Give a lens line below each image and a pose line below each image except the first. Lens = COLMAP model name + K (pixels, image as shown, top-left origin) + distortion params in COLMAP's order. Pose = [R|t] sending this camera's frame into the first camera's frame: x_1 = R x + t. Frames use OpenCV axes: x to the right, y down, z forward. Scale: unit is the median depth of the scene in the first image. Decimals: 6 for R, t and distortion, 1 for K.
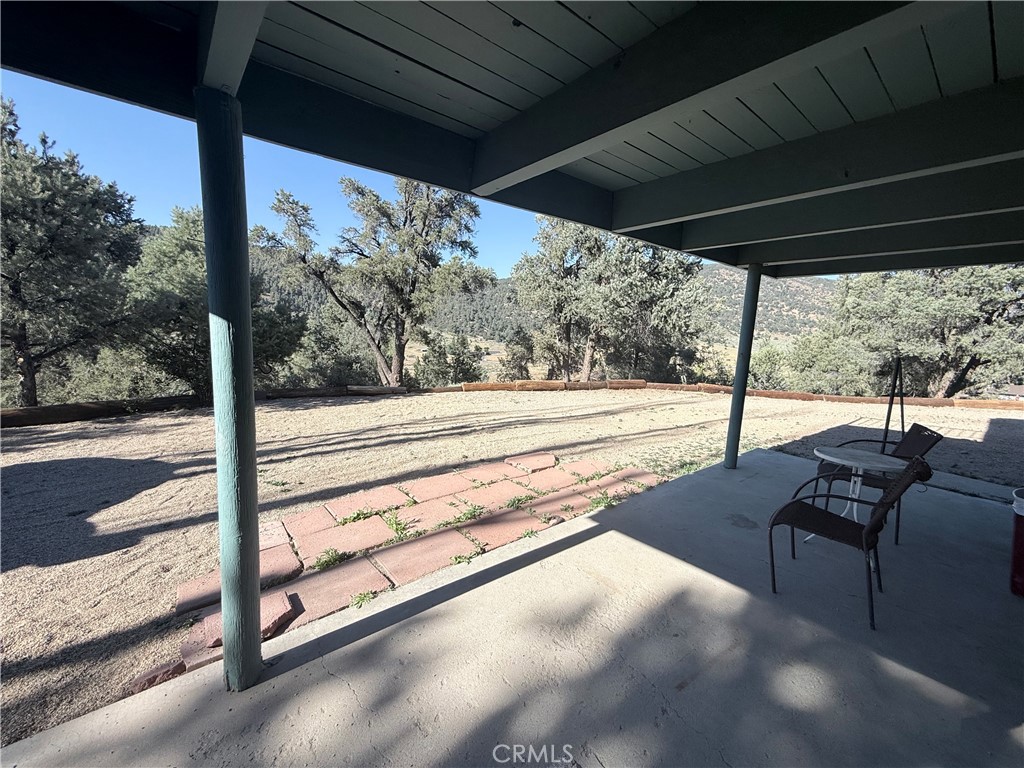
lens RADIAL K [[414.0, 0, 512.0], [0, 414.0, 384.0], [0, 0, 1]] dist [0.002393, 0.000662]
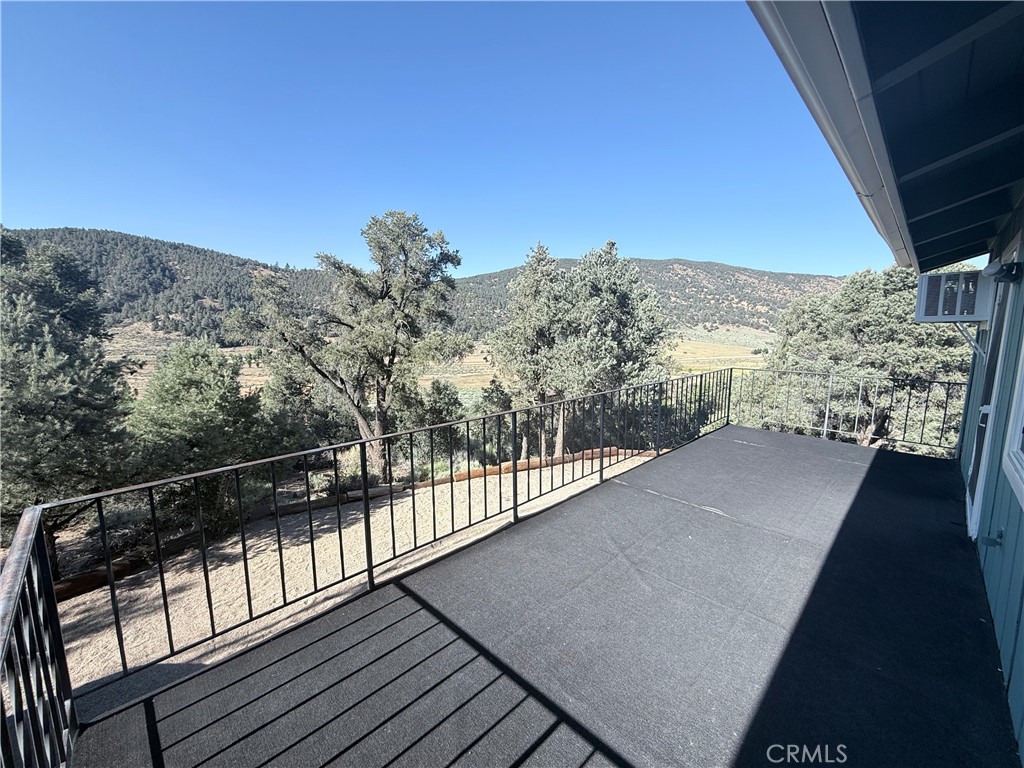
lens RADIAL K [[414.0, 0, 512.0], [0, 414.0, 384.0], [0, 0, 1]] dist [0.002393, 0.000662]
pose [[0.995715, -0.040056, 0.083351, -0.032811], [0.039853, 0.999197, 0.004099, -0.162020], [-0.083448, -0.000760, 0.996512, -0.058575]]
